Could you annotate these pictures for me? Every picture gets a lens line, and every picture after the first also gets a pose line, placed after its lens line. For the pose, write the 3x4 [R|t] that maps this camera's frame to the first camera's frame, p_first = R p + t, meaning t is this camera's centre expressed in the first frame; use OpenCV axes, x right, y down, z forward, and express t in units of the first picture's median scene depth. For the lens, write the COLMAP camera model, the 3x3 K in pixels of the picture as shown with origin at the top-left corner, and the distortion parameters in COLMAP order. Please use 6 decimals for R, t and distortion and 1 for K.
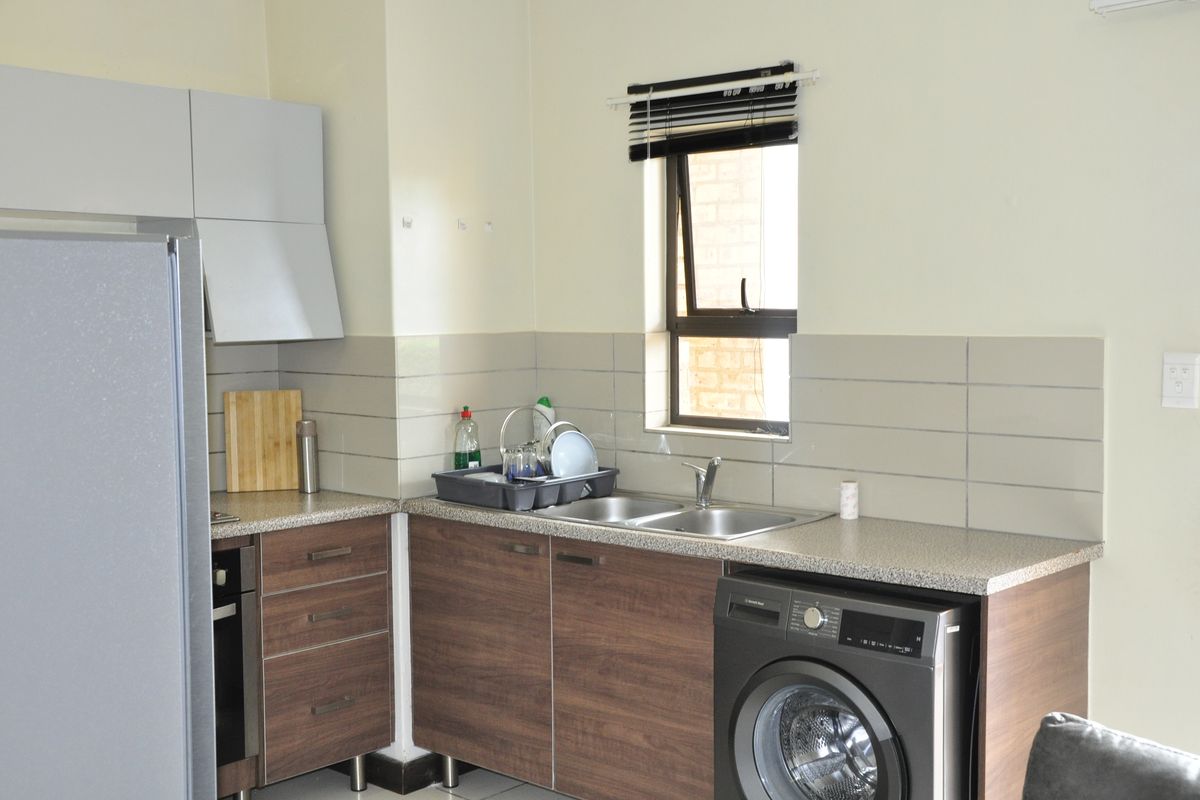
lens RADIAL K [[1448.6, 0, 600.0], [0, 1448.6, 400.0], [0, 0, 1]] dist [-0.007271, -0.004635]
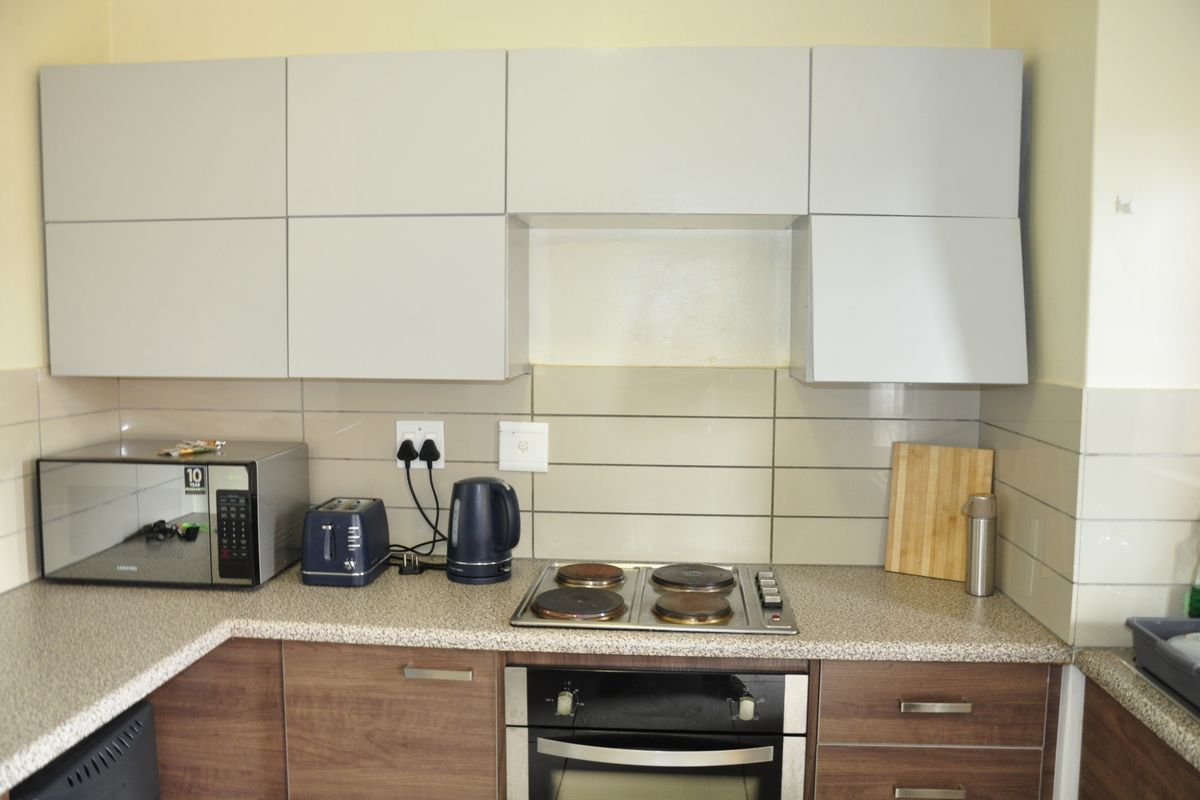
lens RADIAL K [[956.6, 0, 600.0], [0, 956.6, 400.0], [0, 0, 1]] dist [-0.137658, 0.089822]
pose [[0.618694, 0.074506, -0.782091, 0.039783], [-0.070420, 0.996745, 0.039248, -0.037790], [0.782469, 0.030793, 0.621927, 0.562804]]
